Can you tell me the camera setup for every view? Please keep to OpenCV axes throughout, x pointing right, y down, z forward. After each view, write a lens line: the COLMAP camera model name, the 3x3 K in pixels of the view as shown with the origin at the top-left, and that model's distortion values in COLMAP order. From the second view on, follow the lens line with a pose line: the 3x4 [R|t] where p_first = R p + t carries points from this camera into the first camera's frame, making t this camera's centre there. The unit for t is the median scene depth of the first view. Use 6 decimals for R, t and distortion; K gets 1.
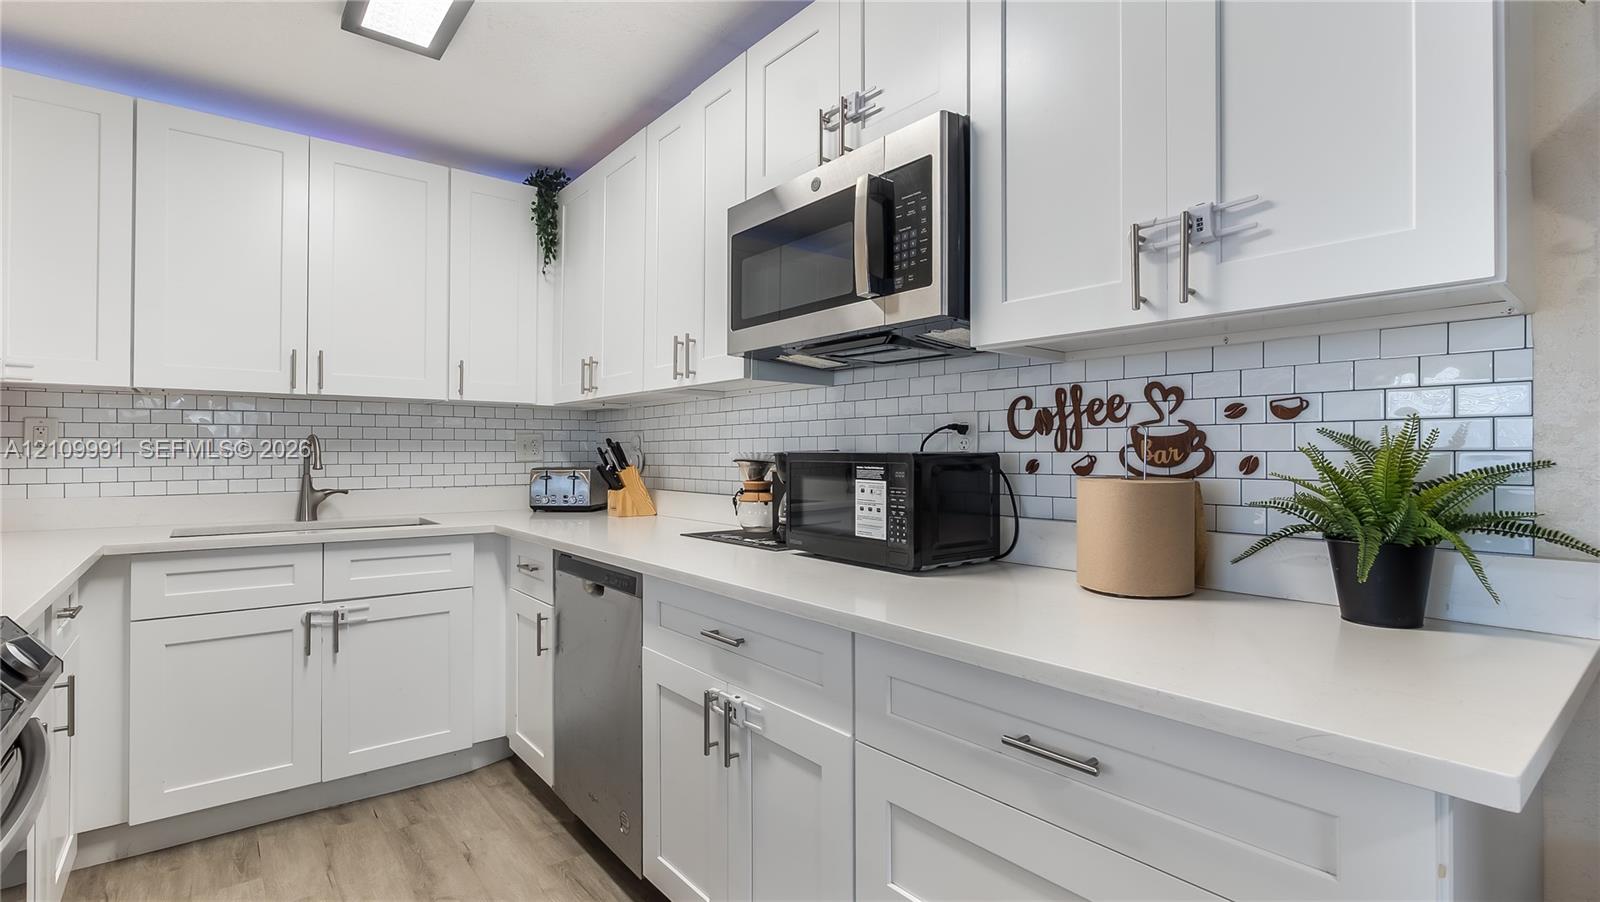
lens RADIAL K [[744.8, 0, 796.8], [0, 744.8, 449.6], [0, 0, 1]] dist [-0.006521, -0.000603]
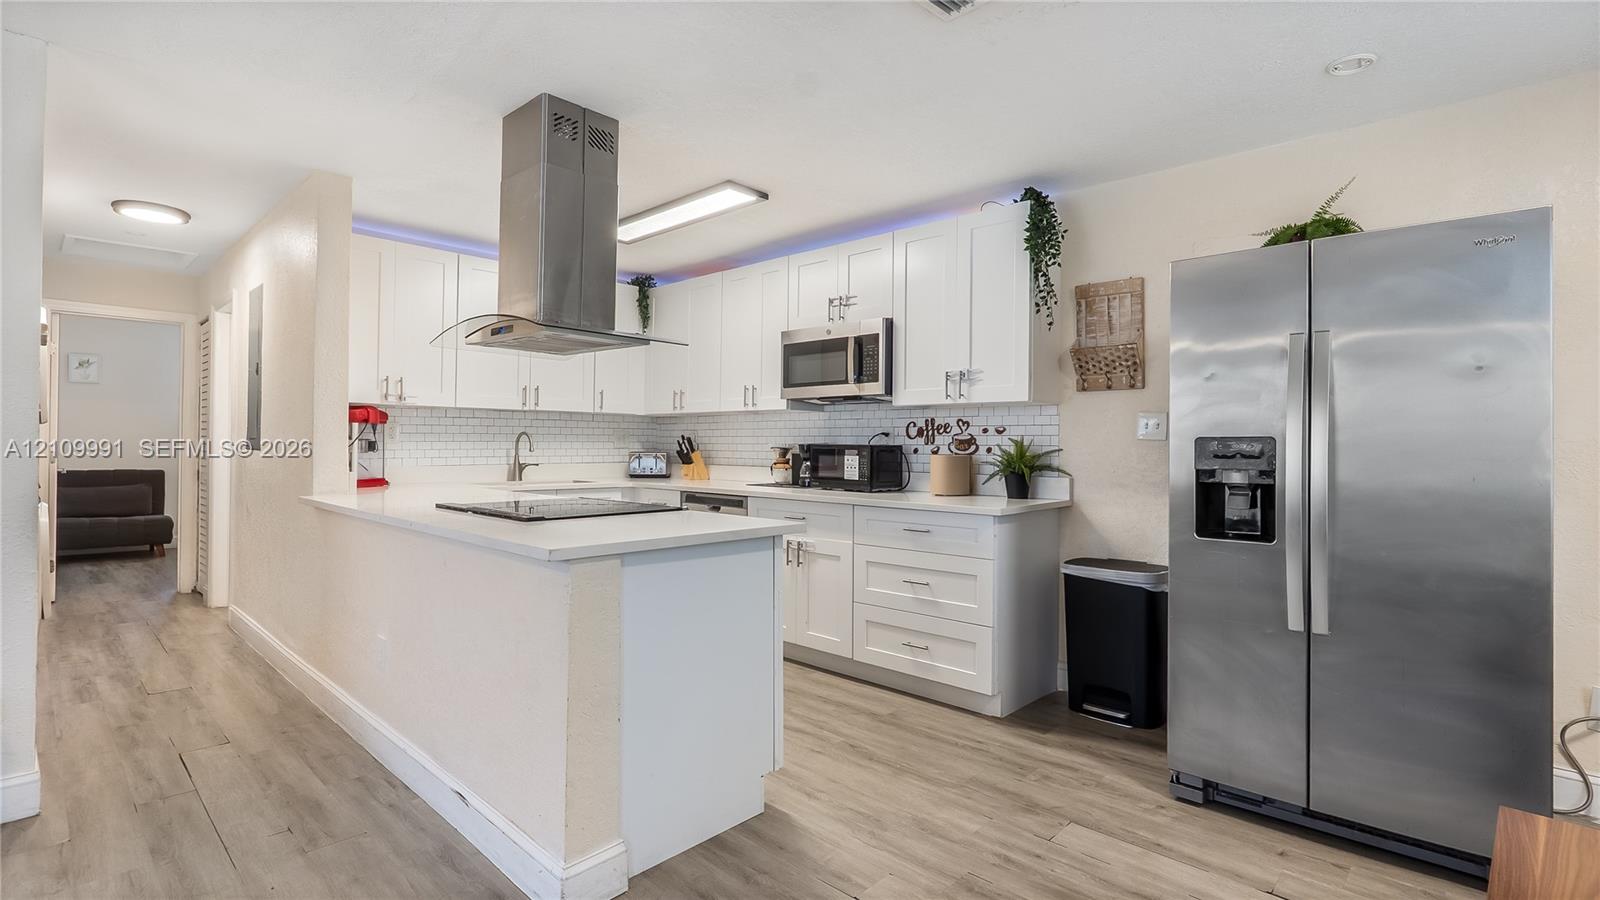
lens RADIAL K [[745.3, 0, 801.9], [0, 745.3, 446.6], [0, 0, 1]] dist [-0.009576, 0.000512]
pose [[0.990879, 0.007235, 0.134561, -0.384229], [-0.008407, 0.999931, 0.008146, -0.008119], [-0.134493, -0.009203, 0.990872, -1.379506]]
